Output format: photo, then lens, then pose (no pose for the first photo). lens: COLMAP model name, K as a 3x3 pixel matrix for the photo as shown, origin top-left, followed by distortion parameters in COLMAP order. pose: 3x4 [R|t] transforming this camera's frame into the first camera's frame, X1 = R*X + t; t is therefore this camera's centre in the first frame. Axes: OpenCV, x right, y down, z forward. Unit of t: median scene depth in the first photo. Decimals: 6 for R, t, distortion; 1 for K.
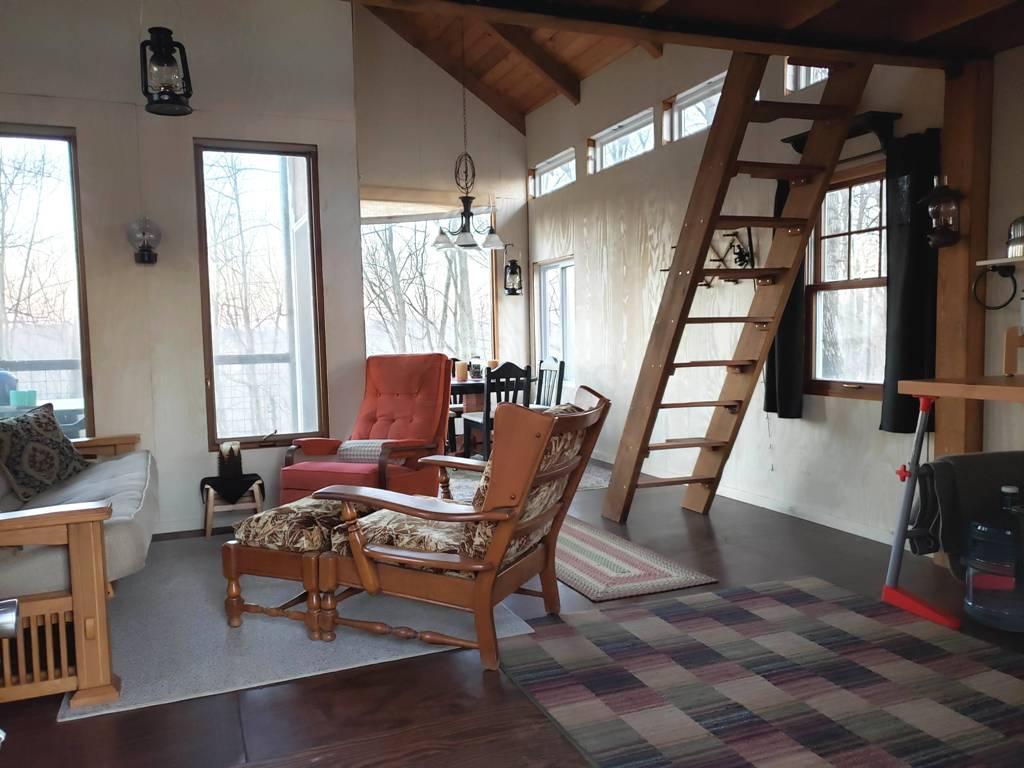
lens RADIAL K [[805.2, 0, 512.0], [0, 805.2, 384.0], [0, 0, 1]] dist [0.041726, -0.000764]
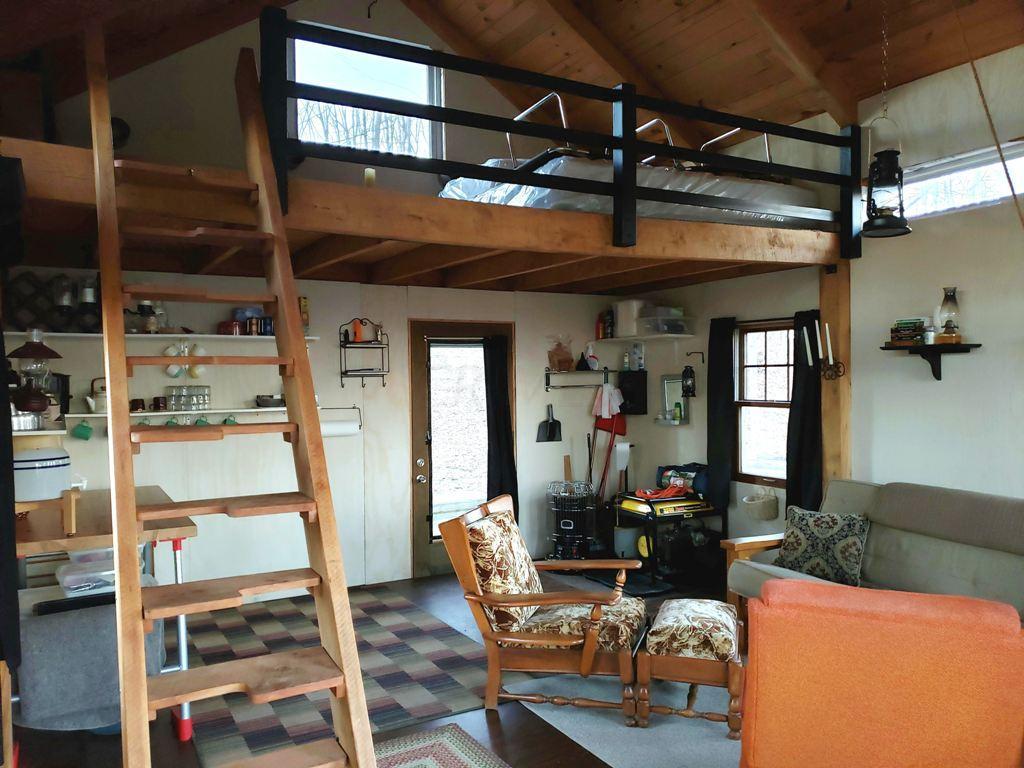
lens RADIAL K [[786.3, 0, 498.8], [0, 786.3, 382.1], [0, 0, 1]] dist [0.066496, -0.092430]
pose [[-0.992144, 0.035360, -0.119996, 0.183869], [0.028033, 0.997669, 0.062211, -0.298243], [0.121916, 0.058358, -0.990823, 2.409555]]
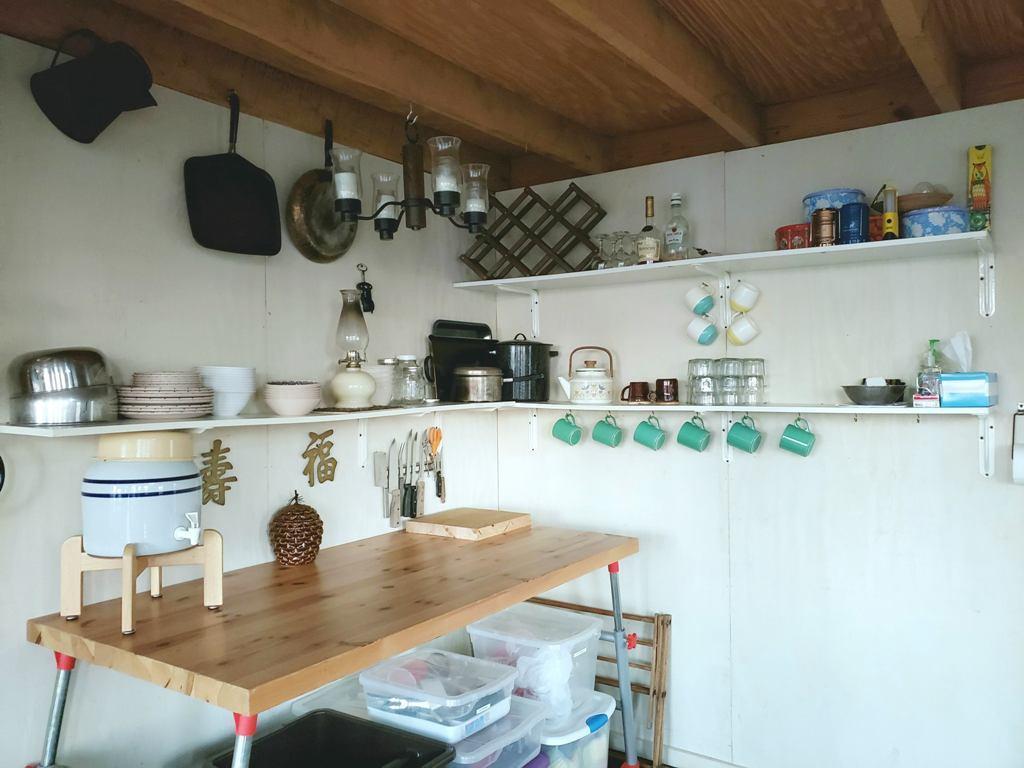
lens RADIAL K [[805.2, 0, 512.0], [0, 805.2, 384.0], [0, 0, 1]] dist [0.041726, -0.000764]
pose [[-0.547039, 0.022170, 0.836813, -0.016884], [0.065393, 0.997726, 0.016315, -0.194560], [-0.834549, 0.063647, -0.547245, 1.226808]]
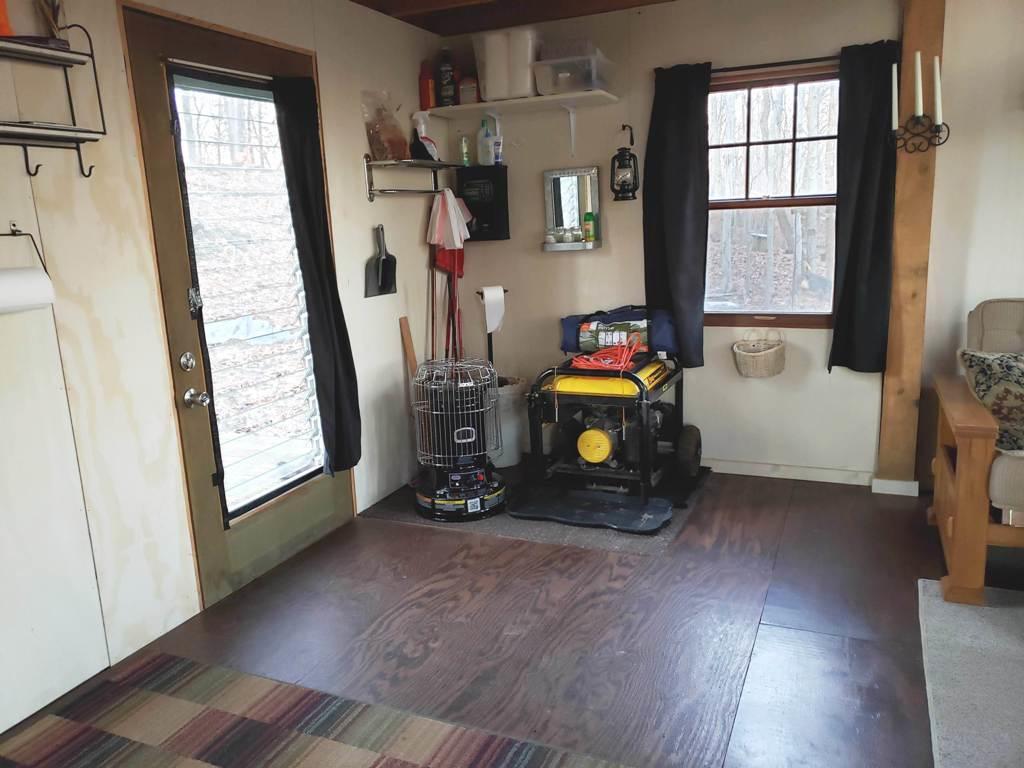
lens RADIAL K [[805.2, 0, 512.0], [0, 805.2, 384.0], [0, 0, 1]] dist [0.041726, -0.000764]
pose [[-0.711210, 0.194992, -0.675395, 0.539371], [0.022176, 0.966506, 0.255685, -0.159507], [0.702630, 0.166868, -0.691713, 1.180401]]
